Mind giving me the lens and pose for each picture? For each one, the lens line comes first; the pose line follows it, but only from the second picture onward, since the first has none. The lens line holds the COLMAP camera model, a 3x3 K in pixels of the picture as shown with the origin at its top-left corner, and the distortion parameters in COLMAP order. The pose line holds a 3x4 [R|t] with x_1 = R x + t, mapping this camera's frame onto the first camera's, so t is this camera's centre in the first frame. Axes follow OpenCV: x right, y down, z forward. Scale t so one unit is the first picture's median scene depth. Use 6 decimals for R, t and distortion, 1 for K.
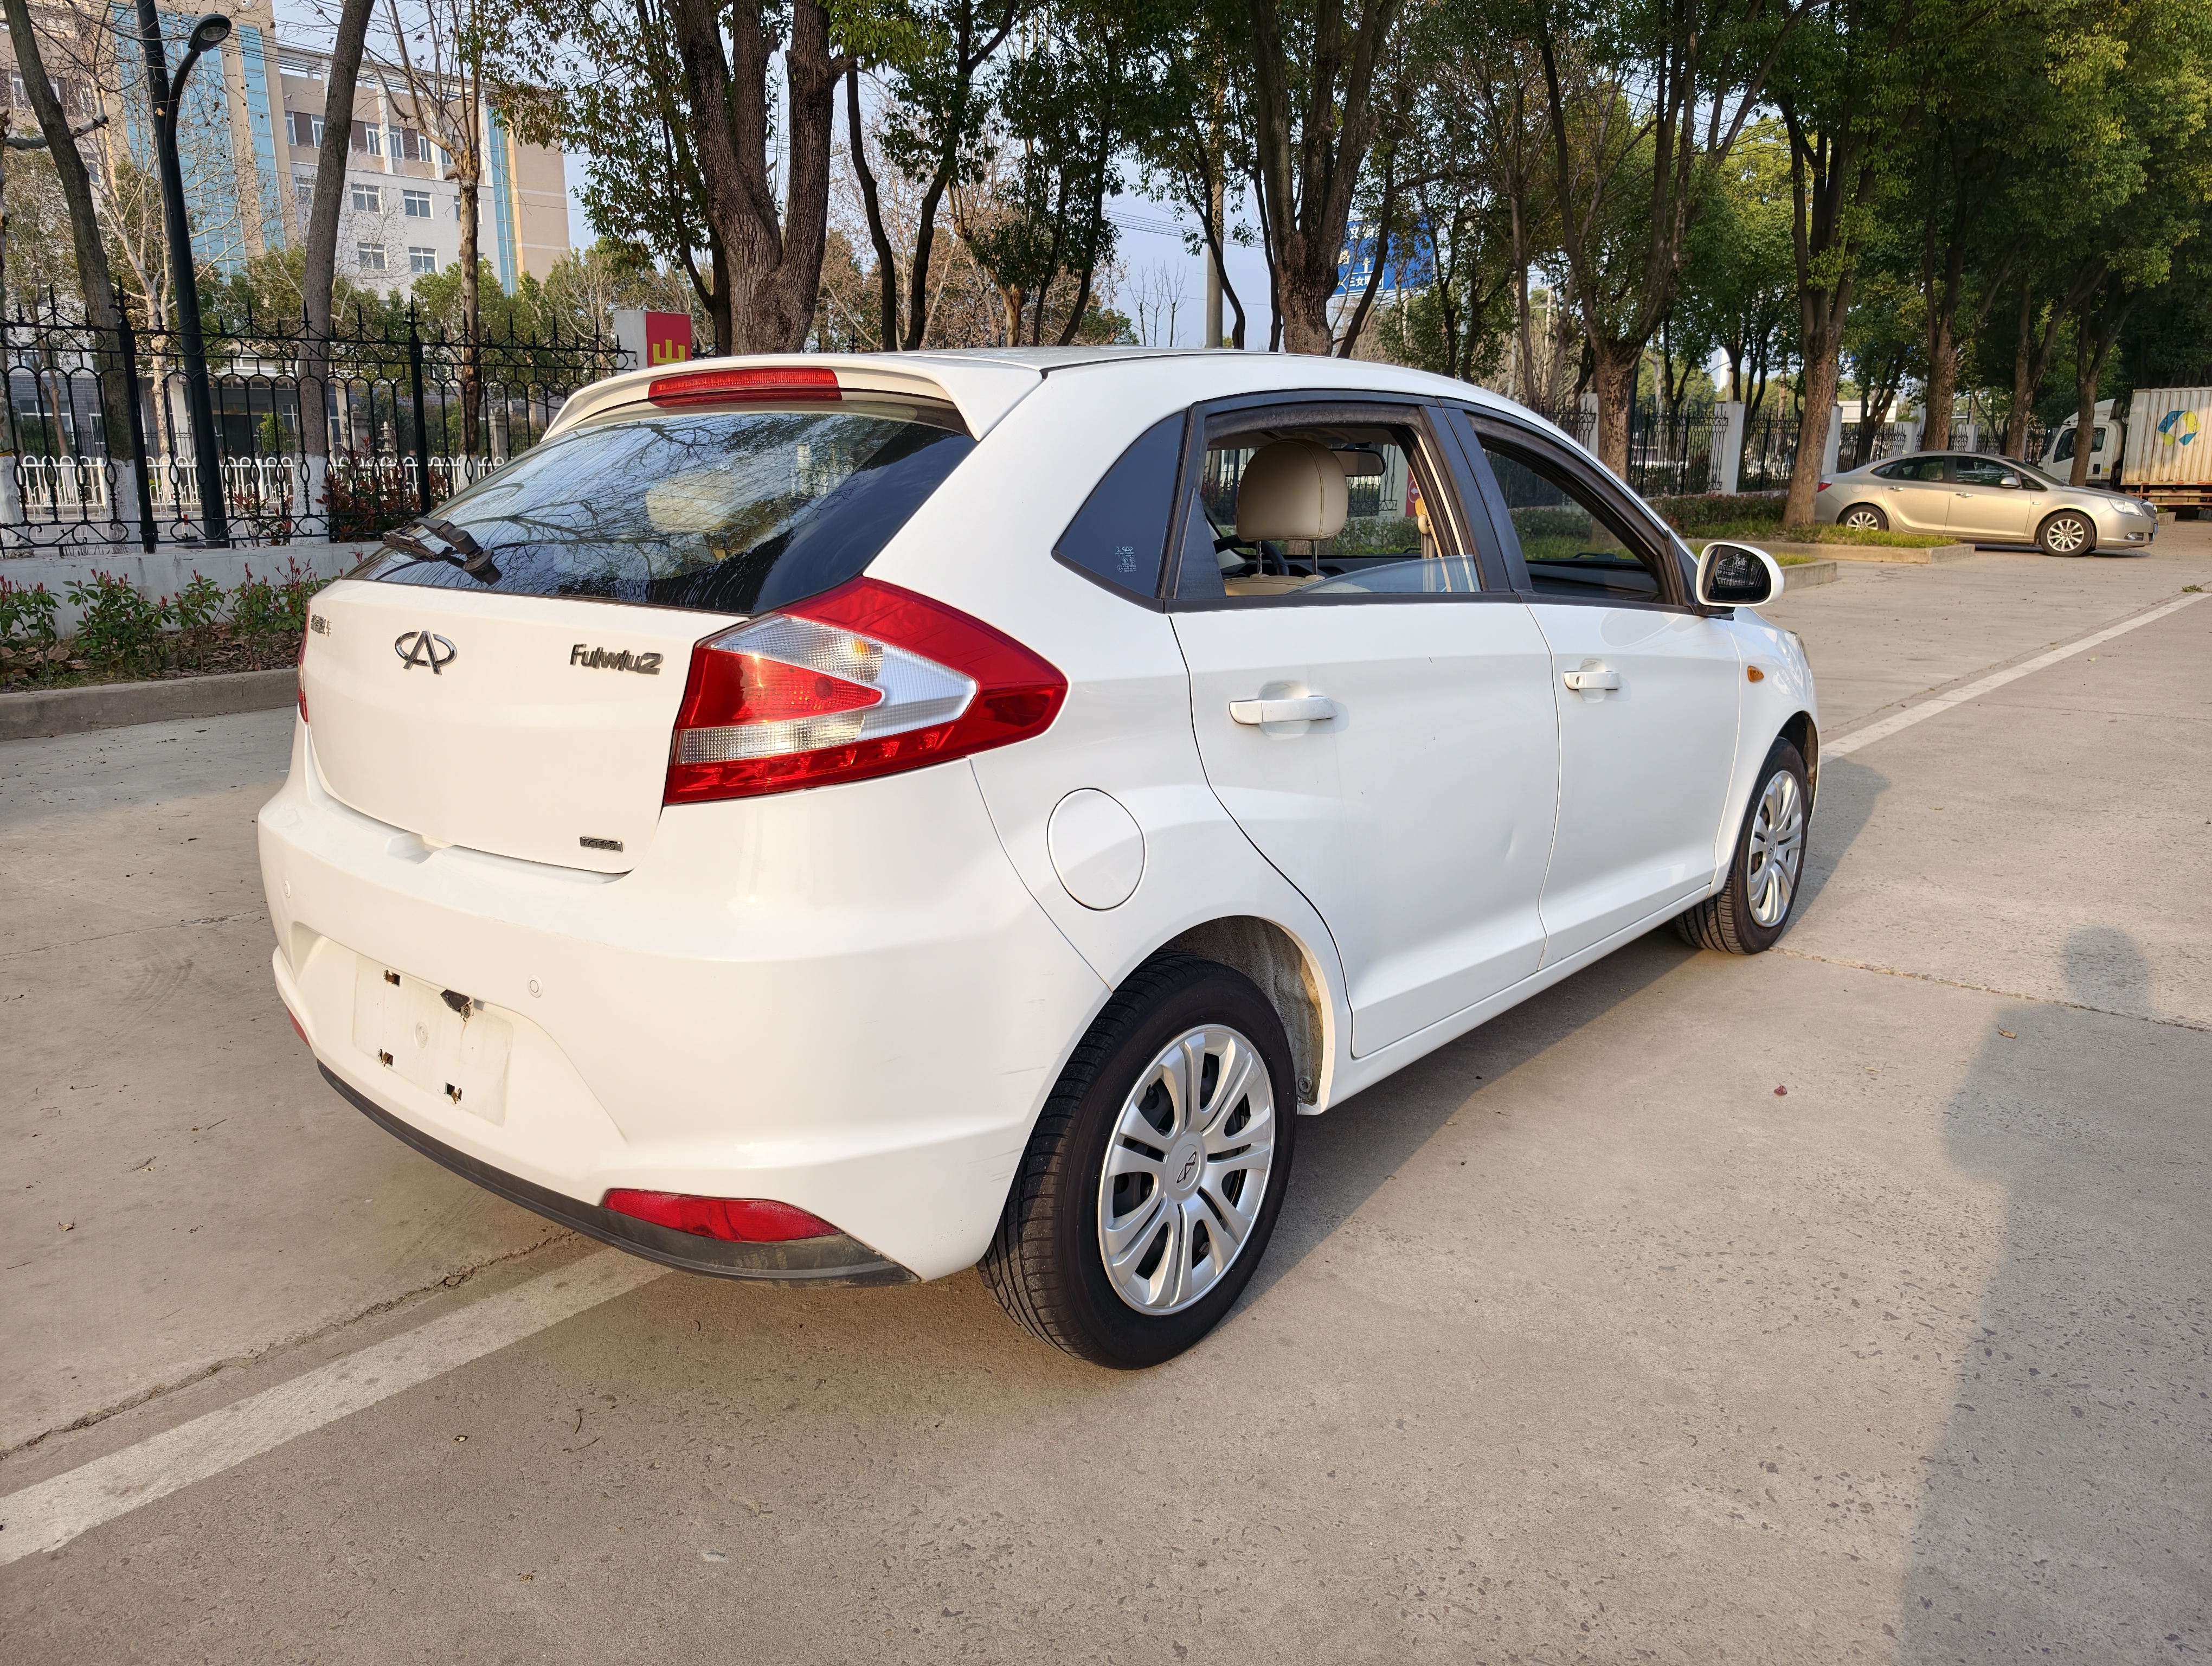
lens RADIAL K [[1590.2, 0, 1118.2], [0, 1590.2, 805.8], [0, 0, 1]] dist [0.002841, -0.001560]
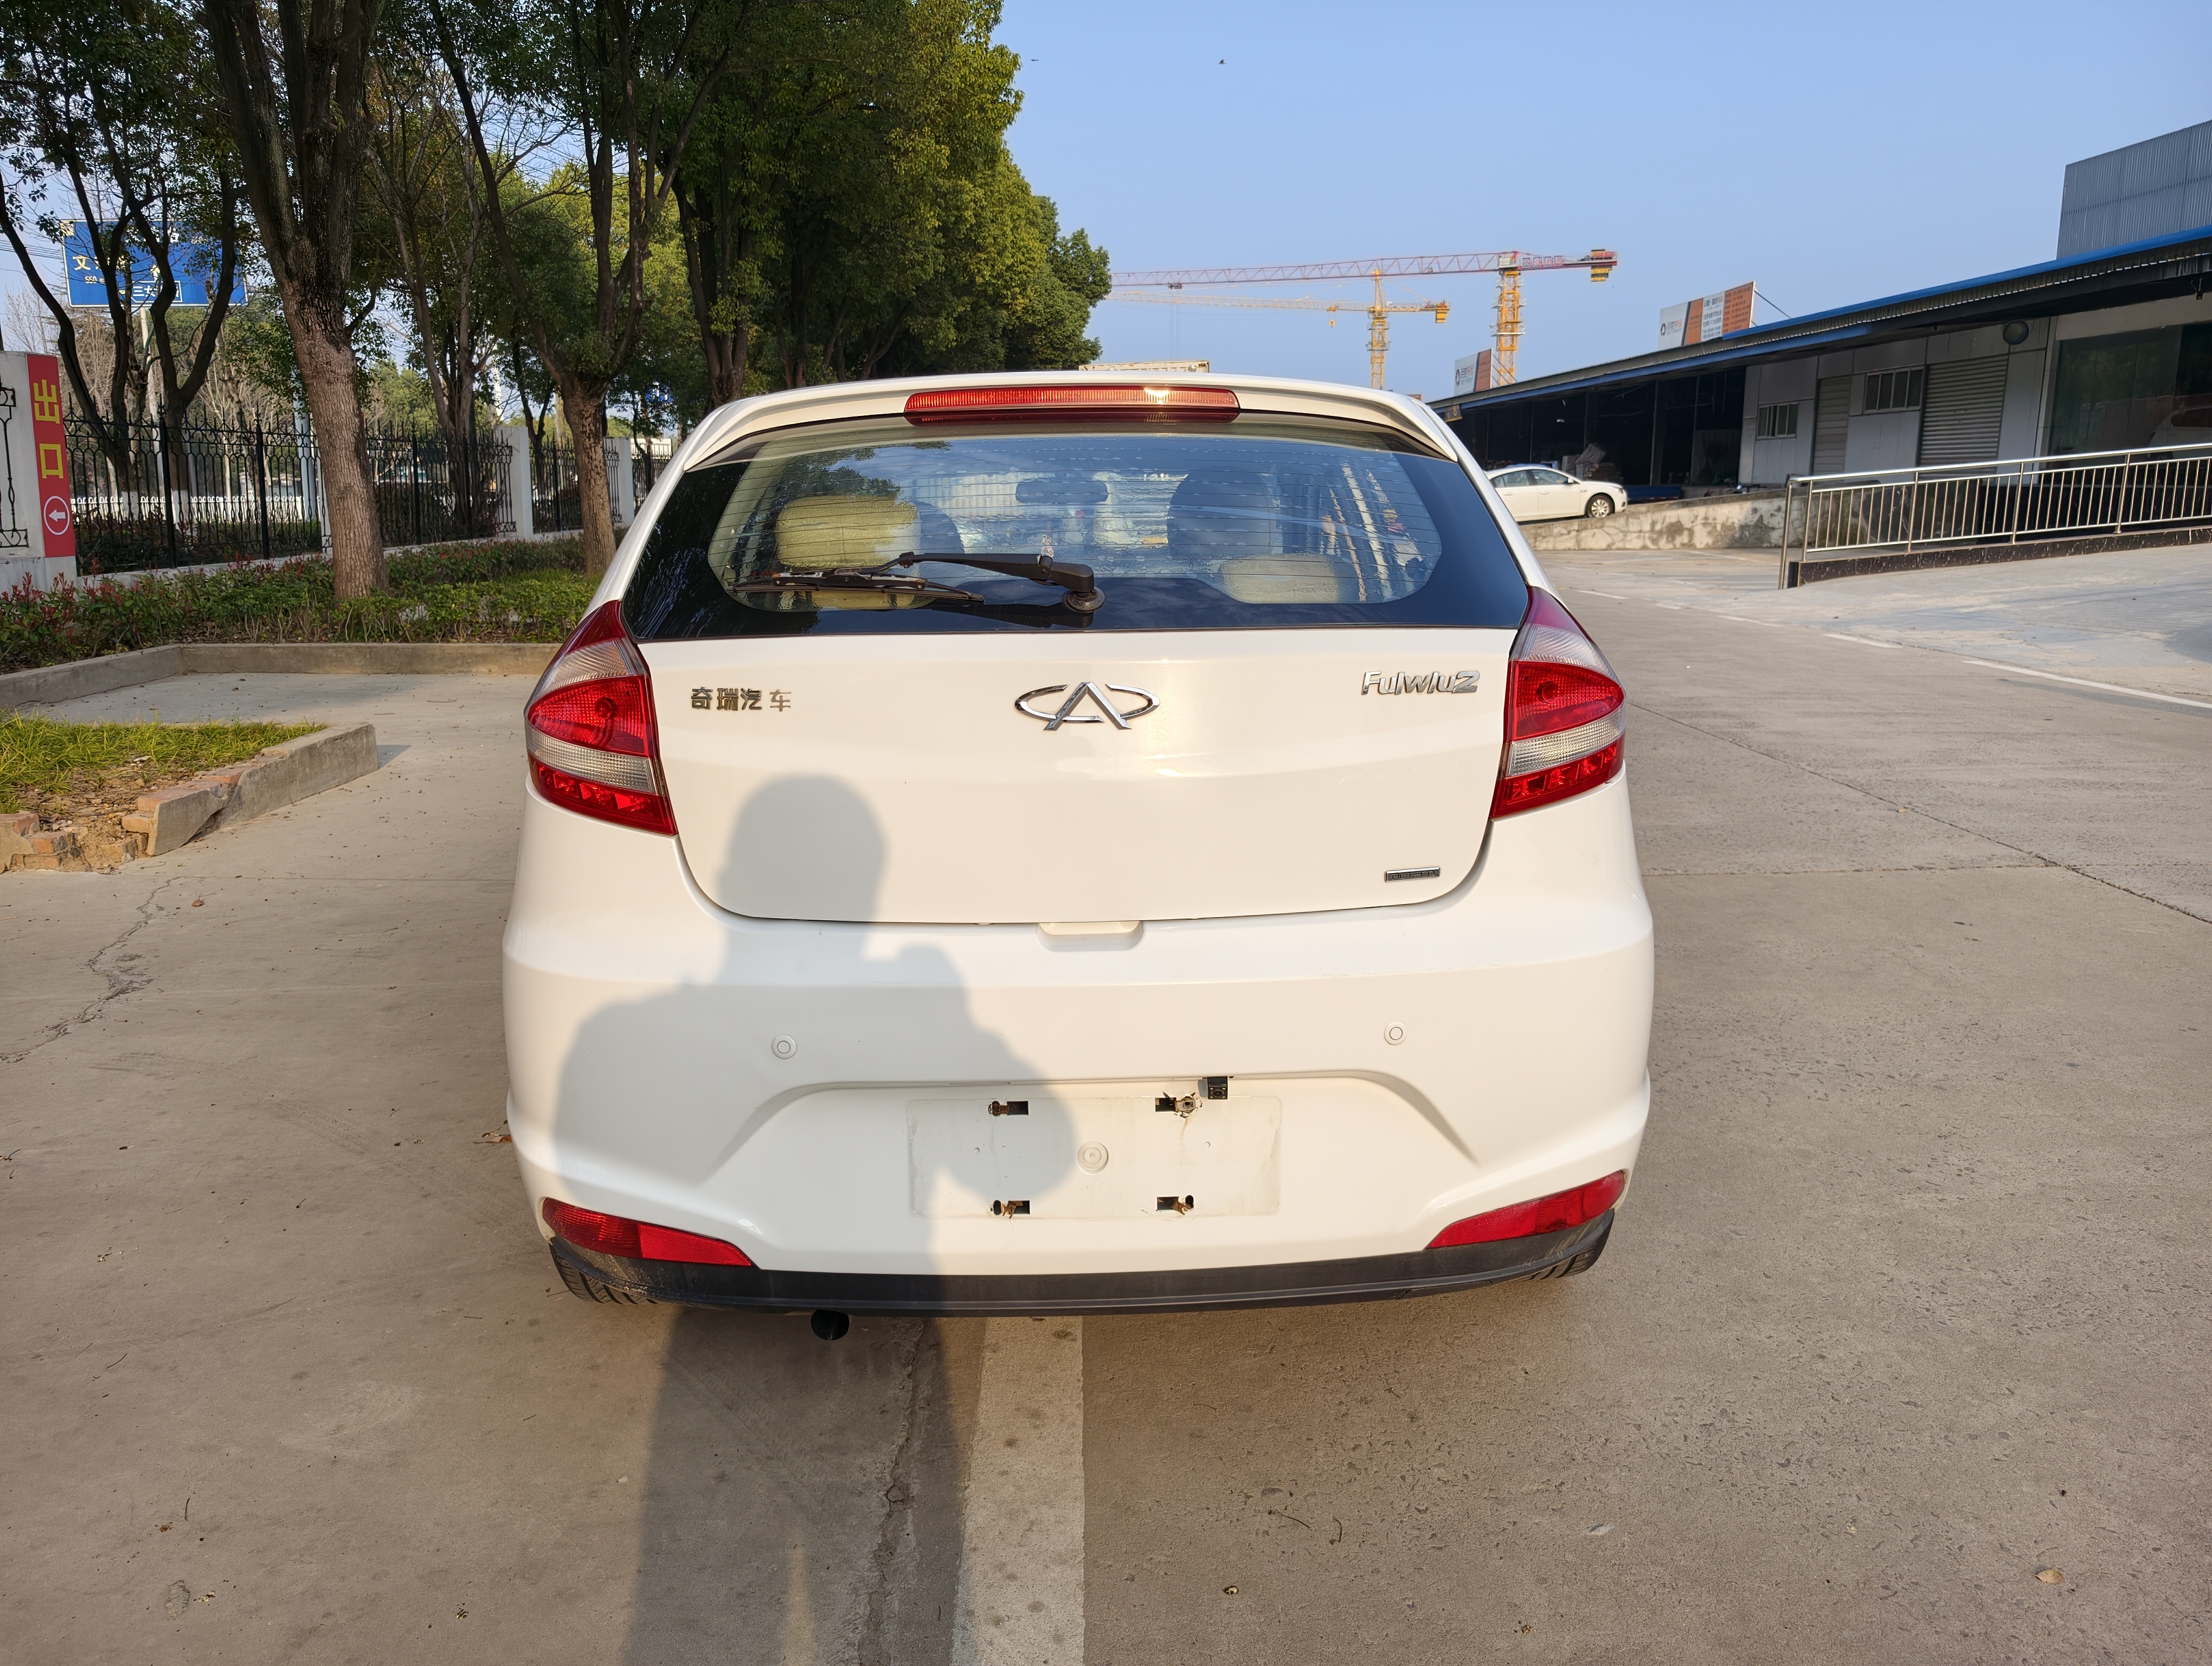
lens RADIAL K [[1576.5, 0, 1115.1], [0, 1576.5, 824.9], [0, 0, 1]] dist [-0.001225, -0.008321]
pose [[0.731923, -0.145413, 0.665691, -0.130664], [0.150507, 0.987334, 0.050190, -0.009915], [-0.664557, 0.063456, 0.744538, 0.048953]]
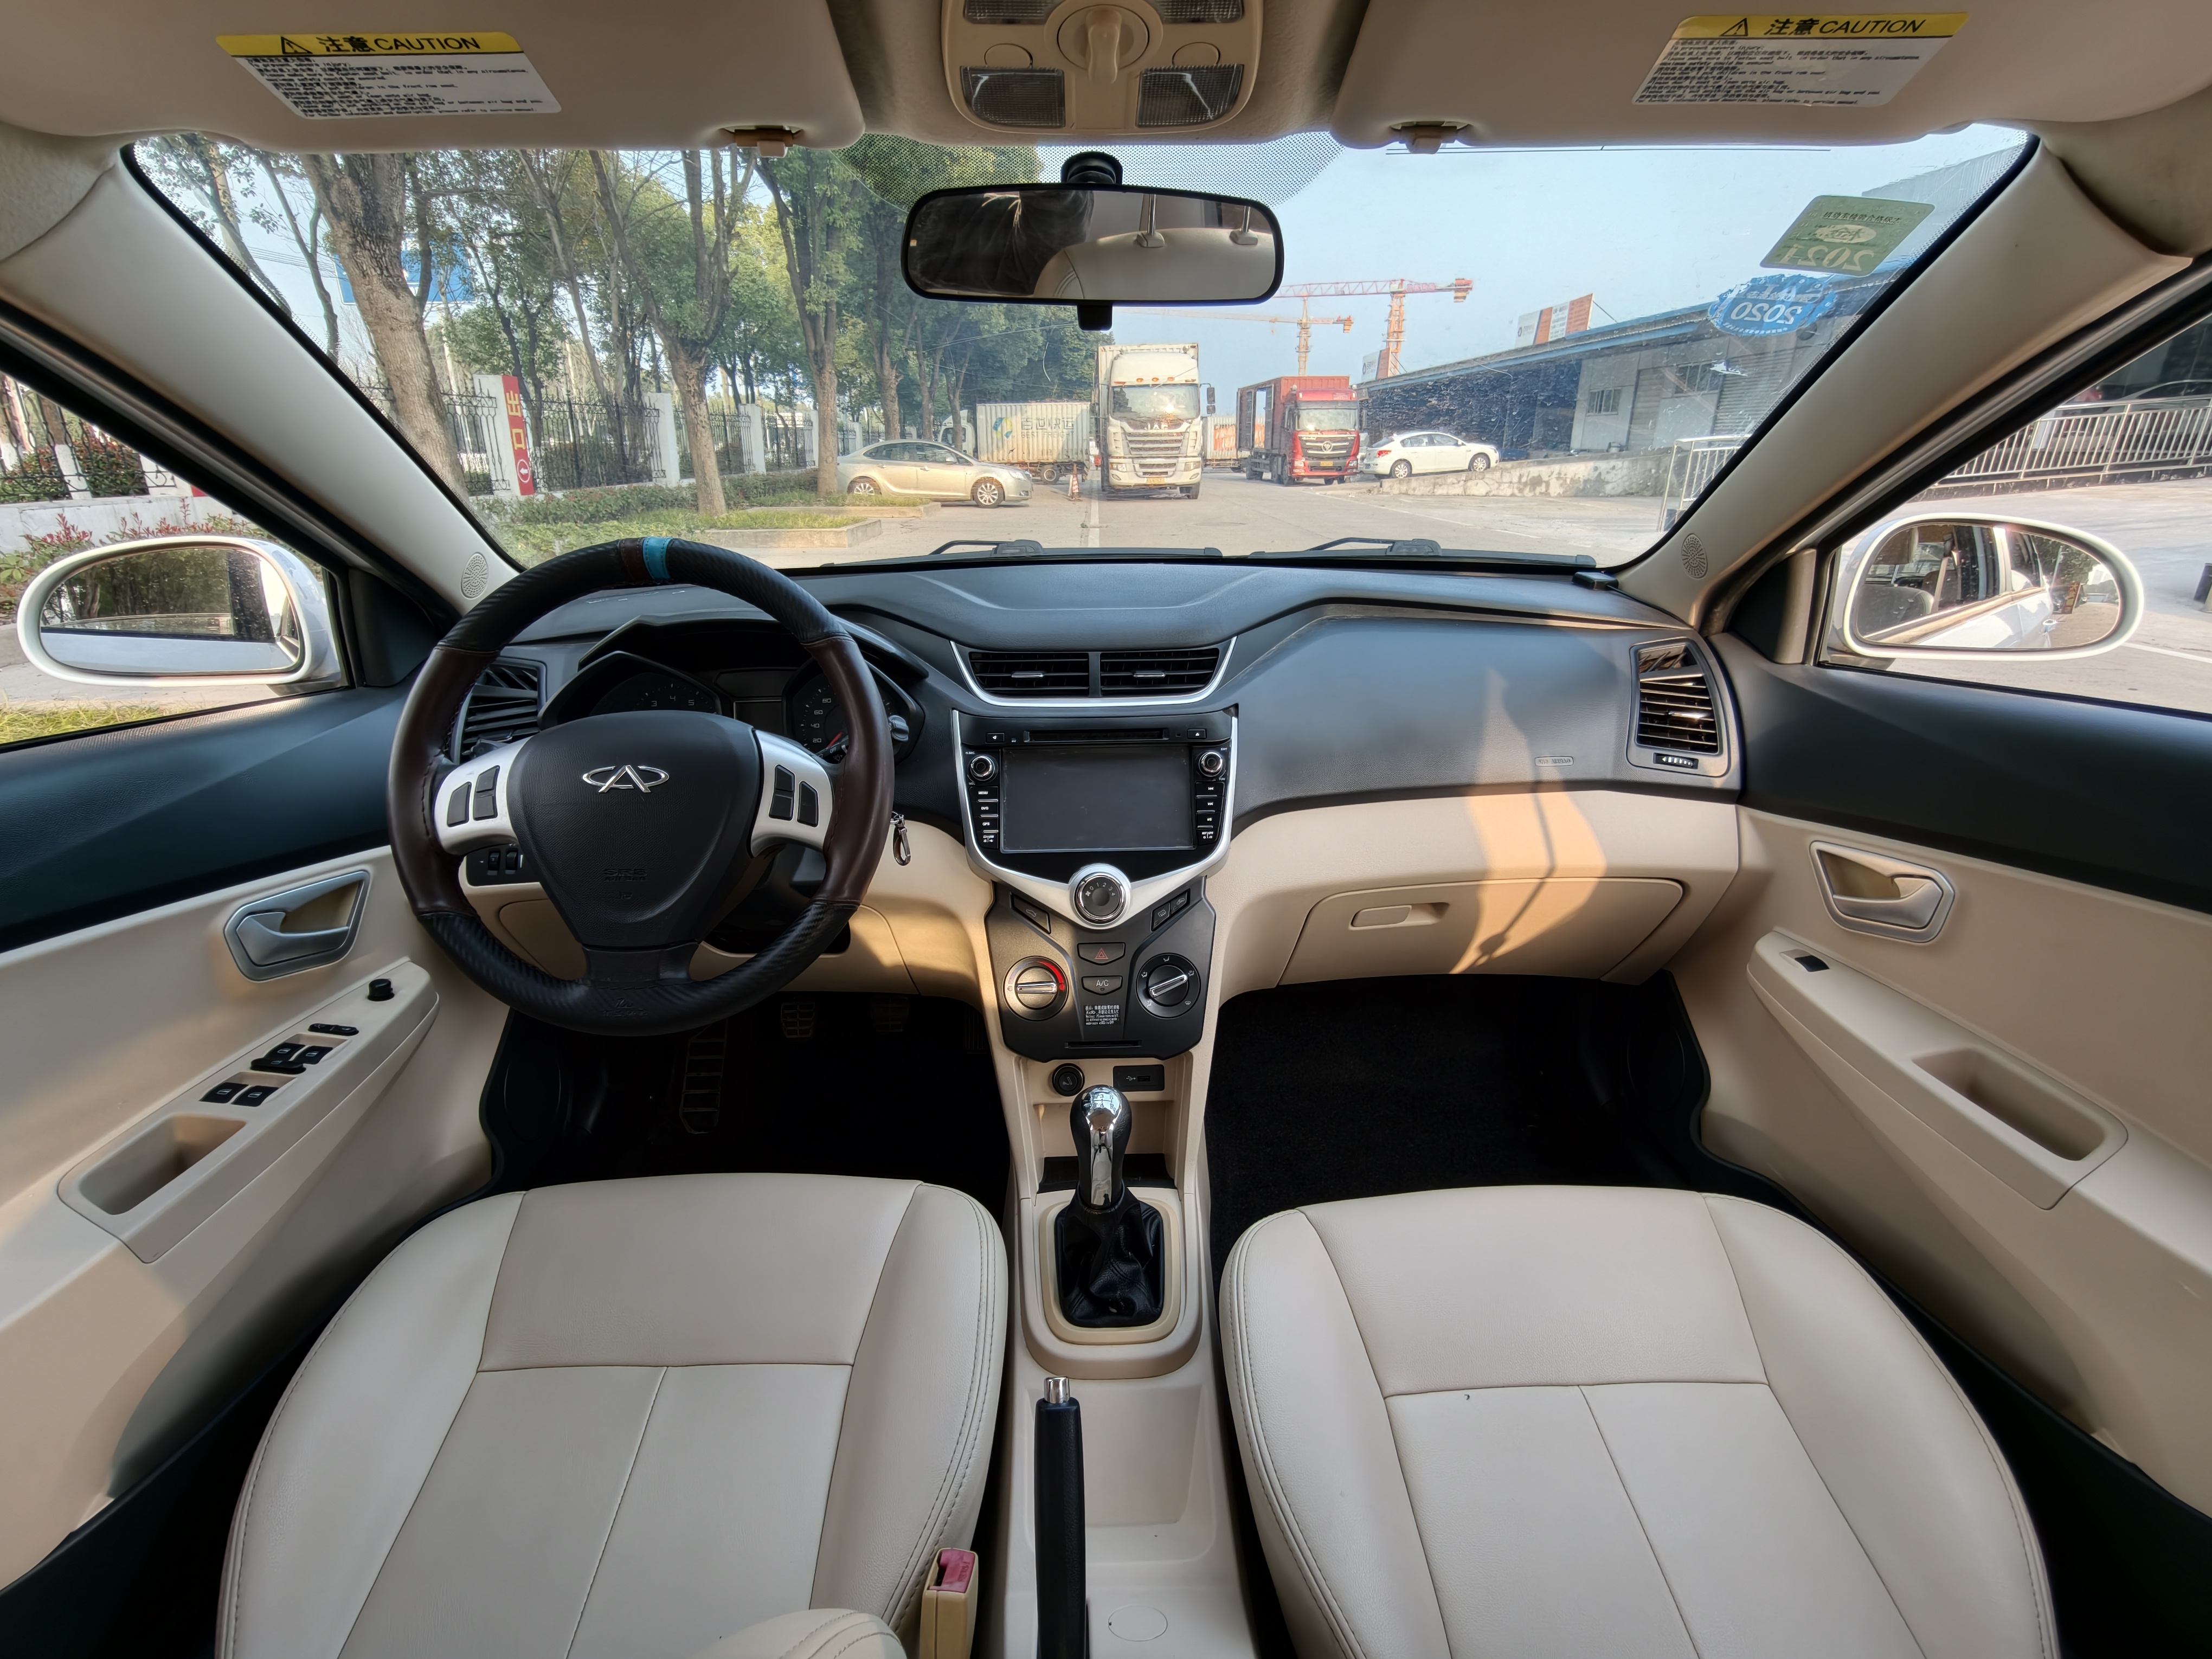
lens RADIAL K [[980.8, 0, 1093.3], [0, 980.8, 834.0], [0, 0, 1]] dist [-0.062501, 0.040353]
pose [[0.749037, -0.243199, 0.616277, 0.003344], [0.141267, 0.967426, 0.210072, -0.036012], [-0.647292, -0.070293, 0.758994, 0.198244]]
